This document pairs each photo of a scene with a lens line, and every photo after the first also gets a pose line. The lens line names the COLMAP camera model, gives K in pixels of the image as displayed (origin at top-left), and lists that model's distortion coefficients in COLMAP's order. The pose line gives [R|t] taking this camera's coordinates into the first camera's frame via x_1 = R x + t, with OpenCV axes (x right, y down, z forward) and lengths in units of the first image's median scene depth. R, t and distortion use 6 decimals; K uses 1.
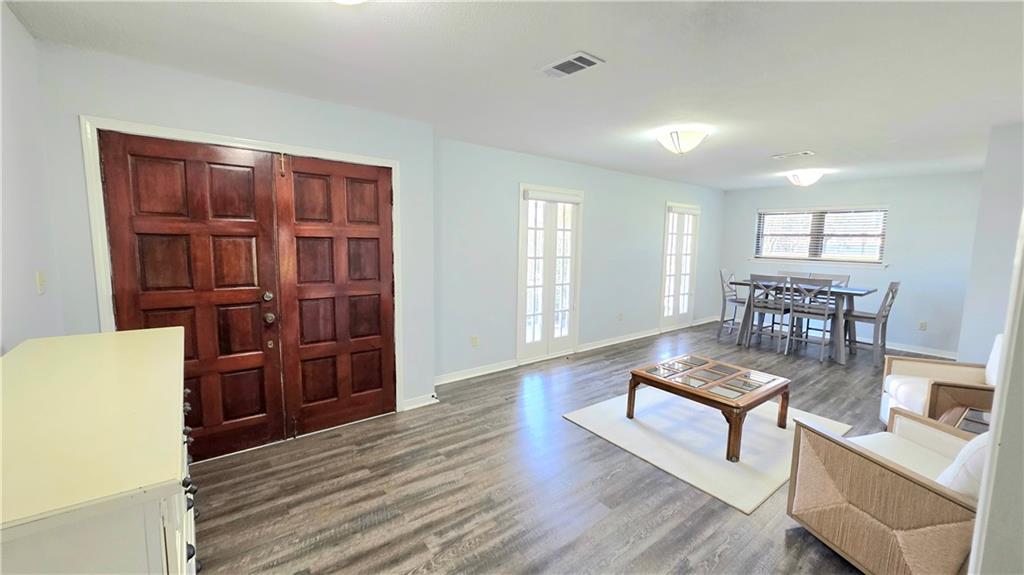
lens RADIAL K [[412.7, 0, 523.4], [0, 412.7, 287.9], [0, 0, 1]] dist [0.002059, -0.000005]
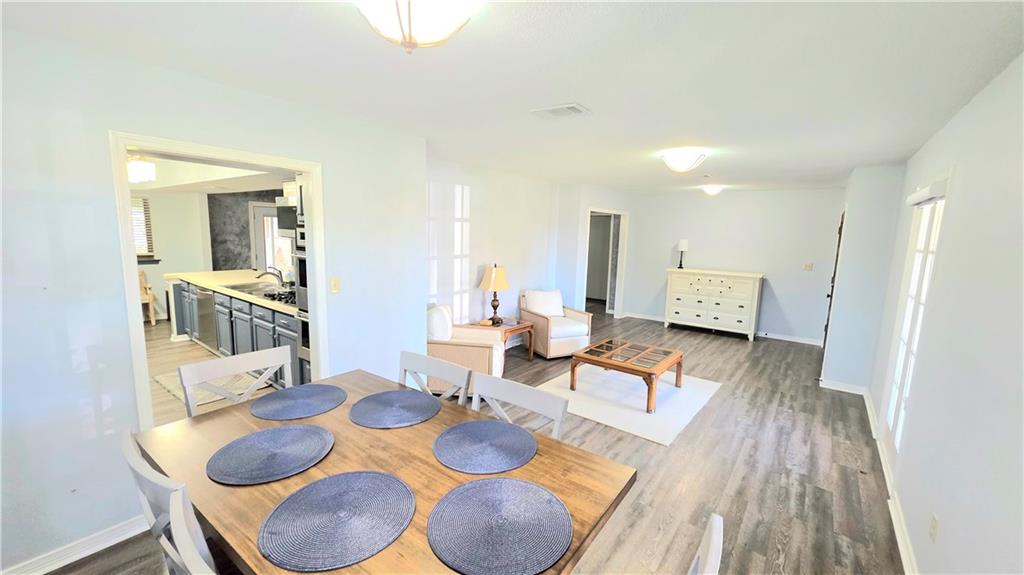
lens RADIAL K [[408.6, 0, 517.6], [0, 408.6, 287.7], [0, 0, 1]] dist [0.000770, -0.000475]
pose [[-0.971226, -0.013286, -0.237789, 0.696104], [-0.073399, 0.966542, 0.245784, -0.178680], [0.226567, 0.256165, -0.939706, 1.322978]]
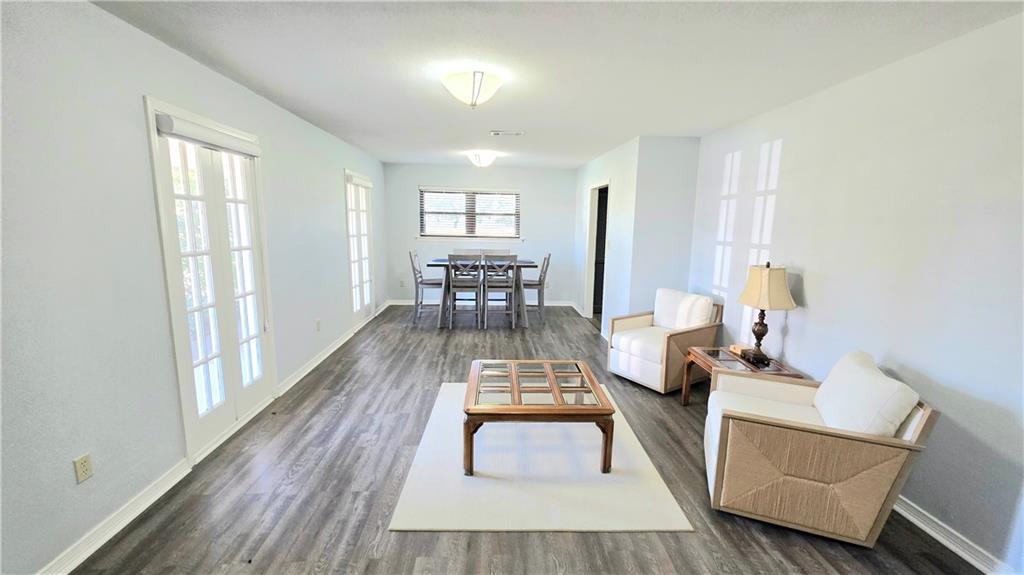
lens RADIAL K [[408.6, 0, 517.6], [0, 408.6, 287.7], [0, 0, 1]] dist [0.000770, -0.000475]
pose [[0.581416, -0.135255, 0.802285, -0.140701], [0.085665, 0.990781, 0.104952, -0.045949], [-0.809084, 0.007707, 0.587643, 0.338065]]
